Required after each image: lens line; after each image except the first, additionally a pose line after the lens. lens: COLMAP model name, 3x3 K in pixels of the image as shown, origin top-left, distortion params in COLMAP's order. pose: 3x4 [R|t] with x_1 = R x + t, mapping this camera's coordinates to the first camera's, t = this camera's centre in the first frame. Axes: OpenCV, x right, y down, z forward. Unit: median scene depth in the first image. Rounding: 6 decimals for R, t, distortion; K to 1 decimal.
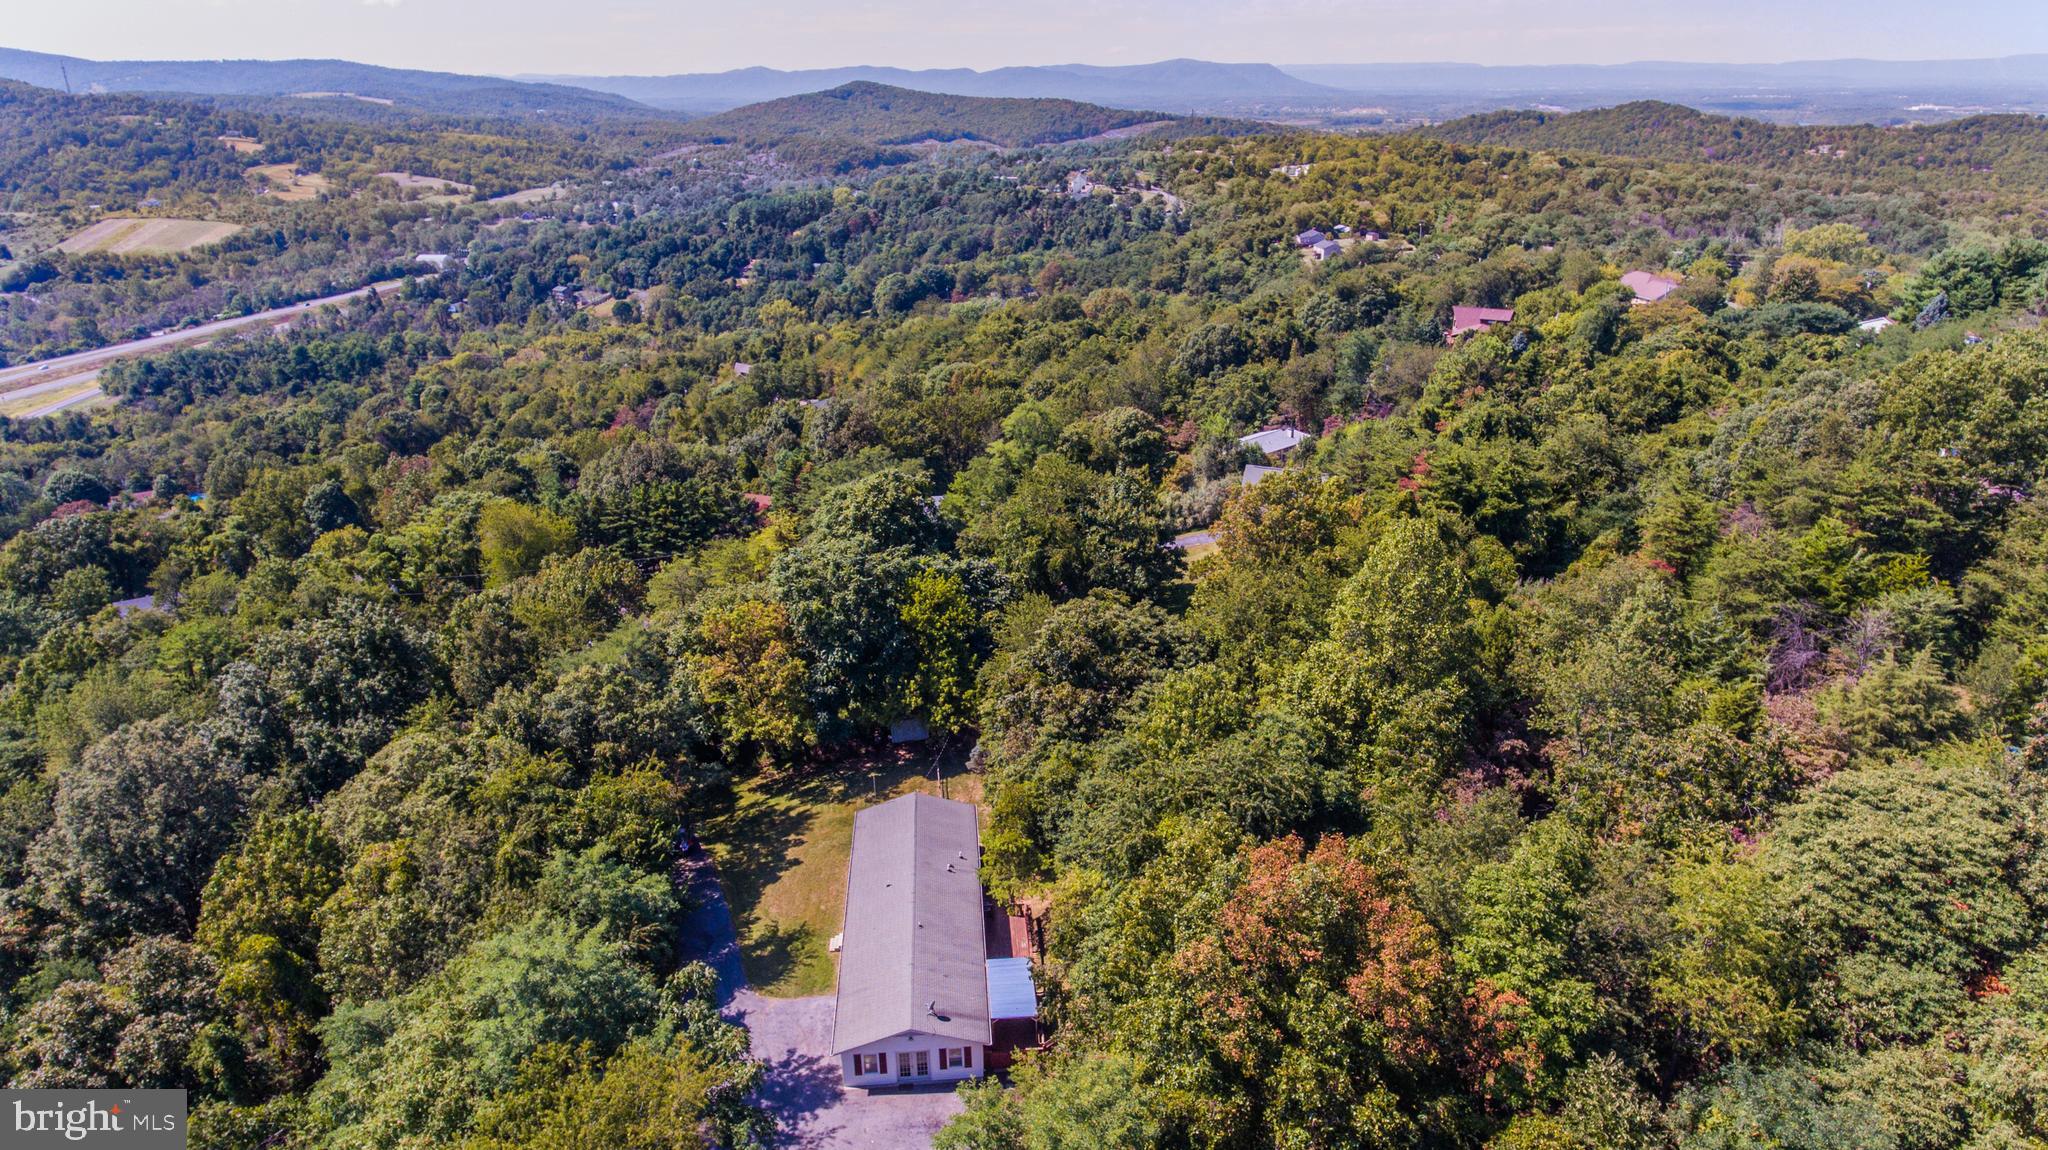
lens RADIAL K [[1208.6, 0, 1031.7], [0, 1208.6, 571.8], [0, 0, 1]] dist [0.002344, -0.002930]
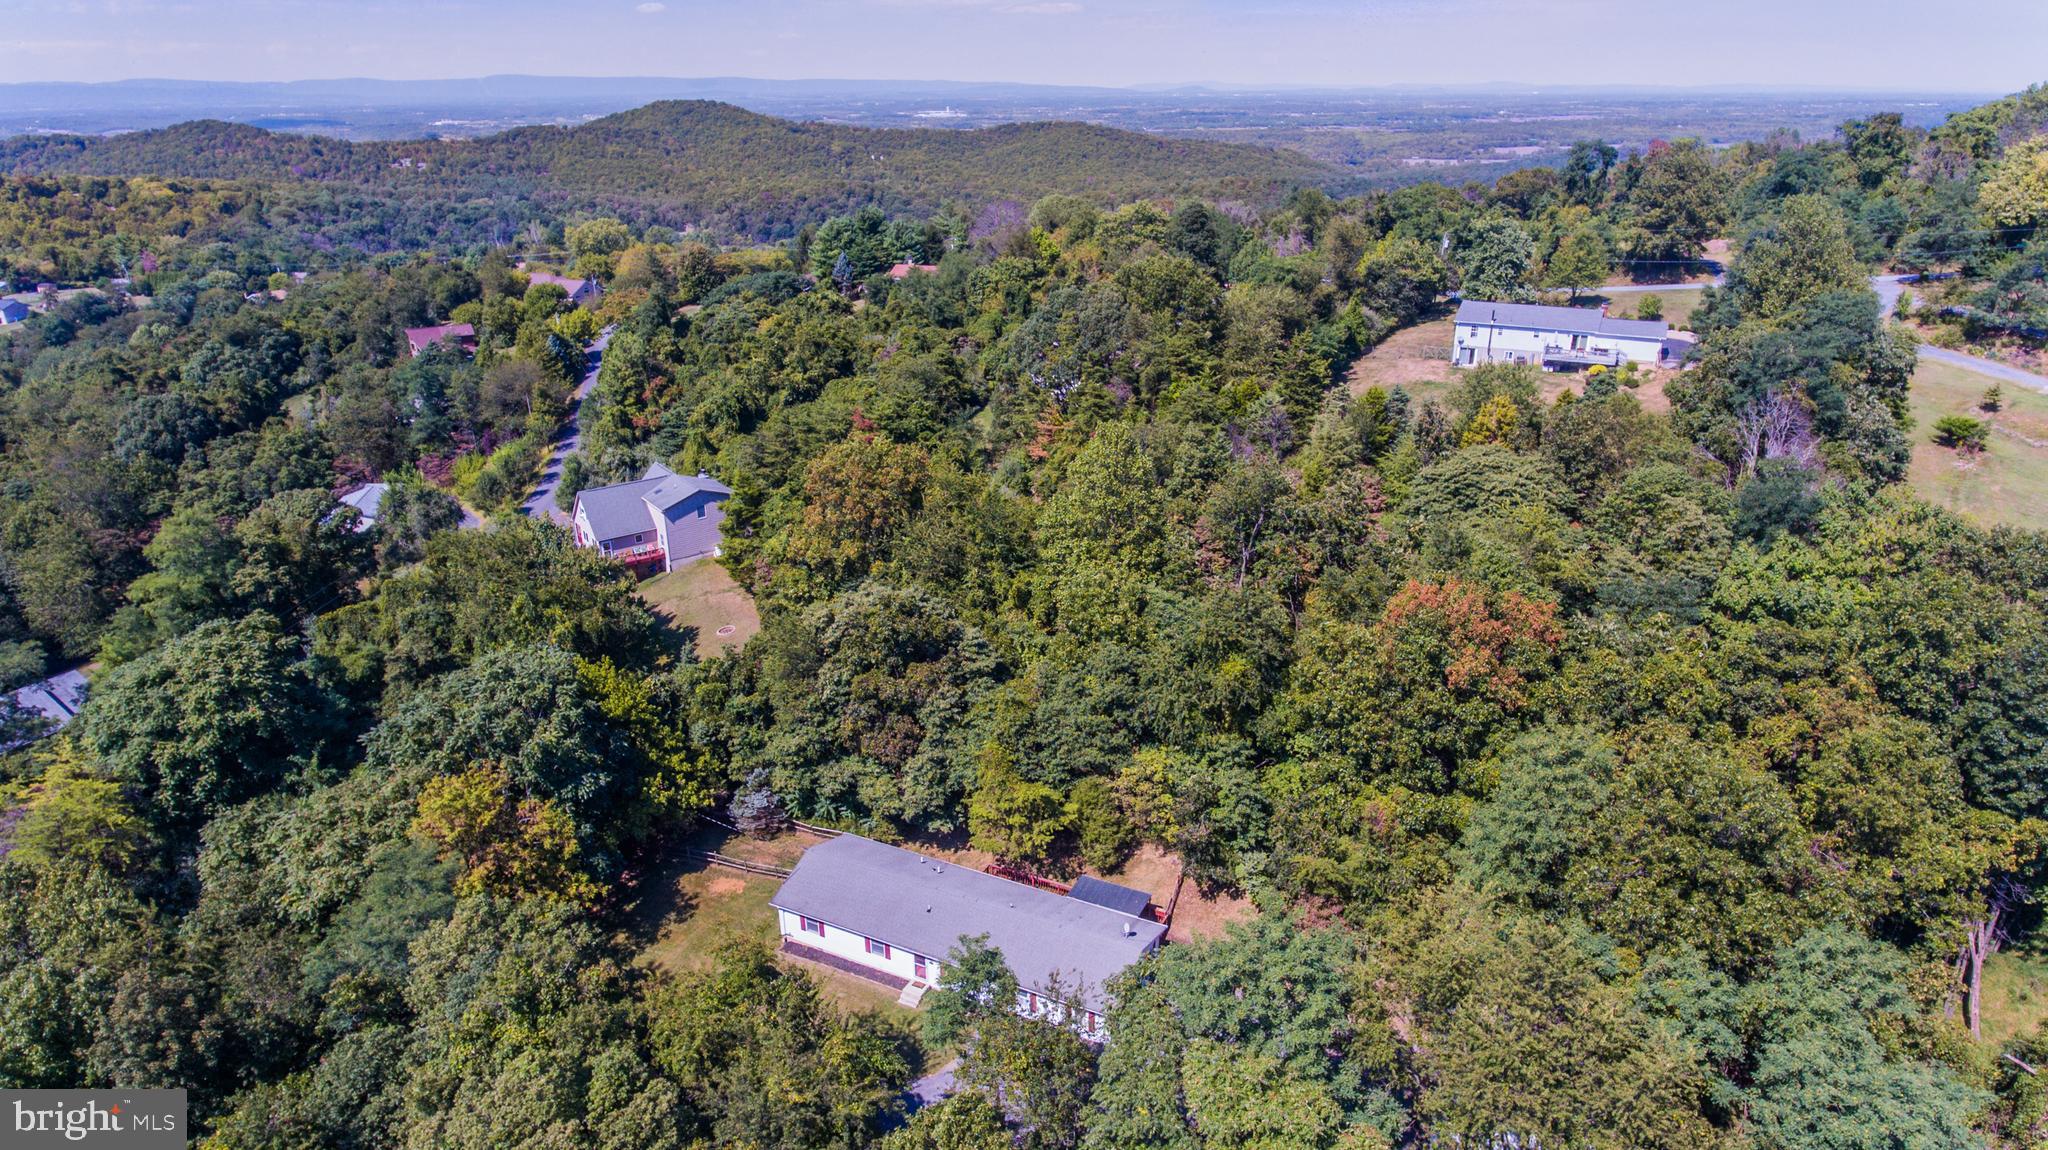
lens RADIAL K [[1208.6, 0, 1032.3], [0, 1208.6, 578.8], [0, 0, 1]] dist [0.002344, -0.002930]
pose [[0.510075, -0.319707, 0.798506, -0.604255], [0.326172, 0.930911, 0.164366, -0.093644], [-0.795887, 0.176611, 0.579114, 0.262040]]
